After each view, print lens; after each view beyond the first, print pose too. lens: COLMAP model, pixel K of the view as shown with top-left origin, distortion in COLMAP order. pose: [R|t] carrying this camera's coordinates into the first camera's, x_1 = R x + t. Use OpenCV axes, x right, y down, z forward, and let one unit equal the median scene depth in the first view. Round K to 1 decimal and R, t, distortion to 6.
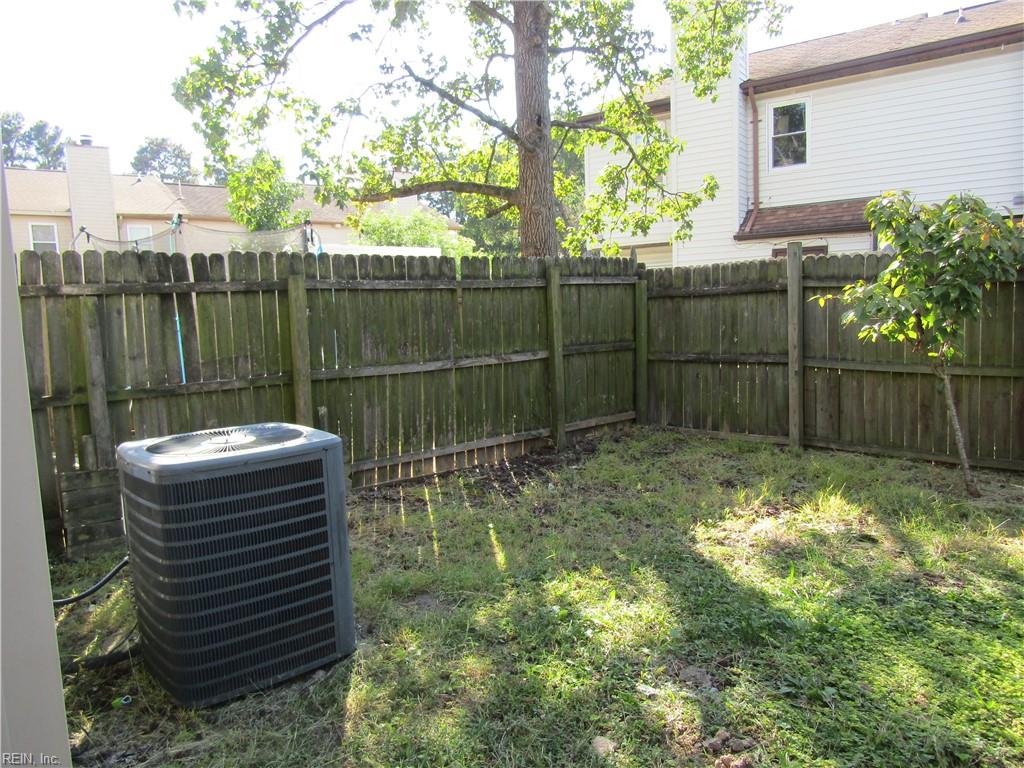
lens RADIAL K [[734.0, 0, 512.2], [0, 734.0, 384.7], [0, 0, 1]] dist [0.006865, -0.007086]
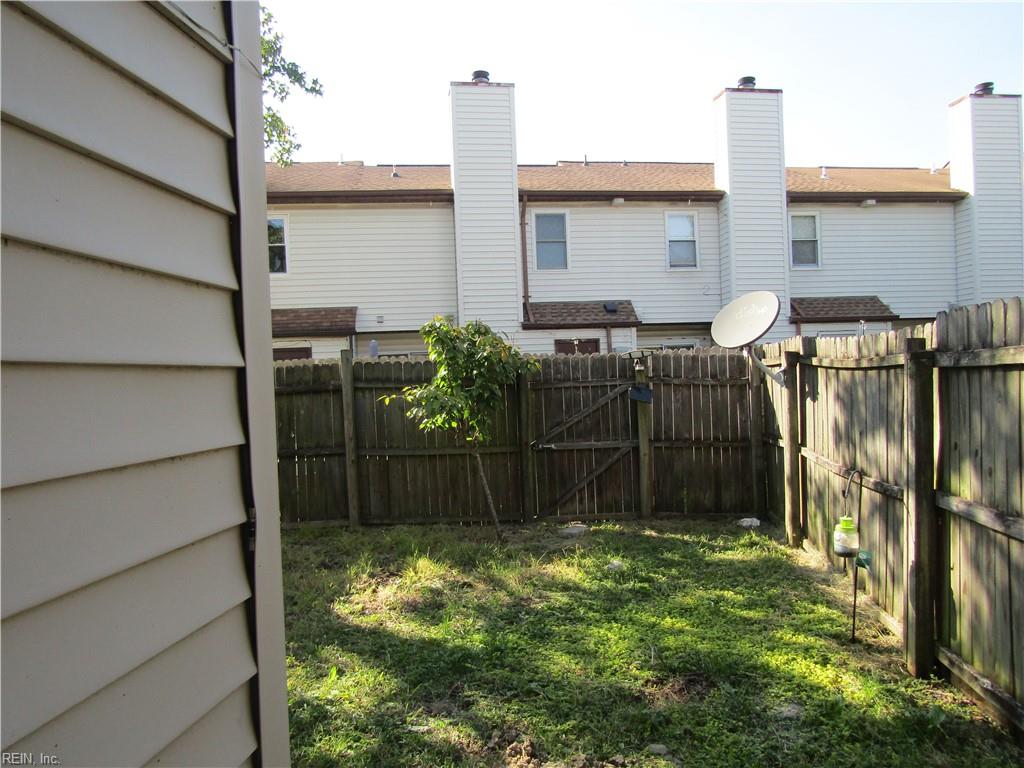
lens RADIAL K [[734.0, 0, 512.1], [0, 734.0, 383.7], [0, 0, 1]] dist [0.006865, -0.007086]
pose [[0.732727, -0.000823, 0.680523, -0.256314], [0.087485, 0.991816, -0.092996, -0.009943], [-0.674876, 0.127676, 0.726802, -0.024433]]
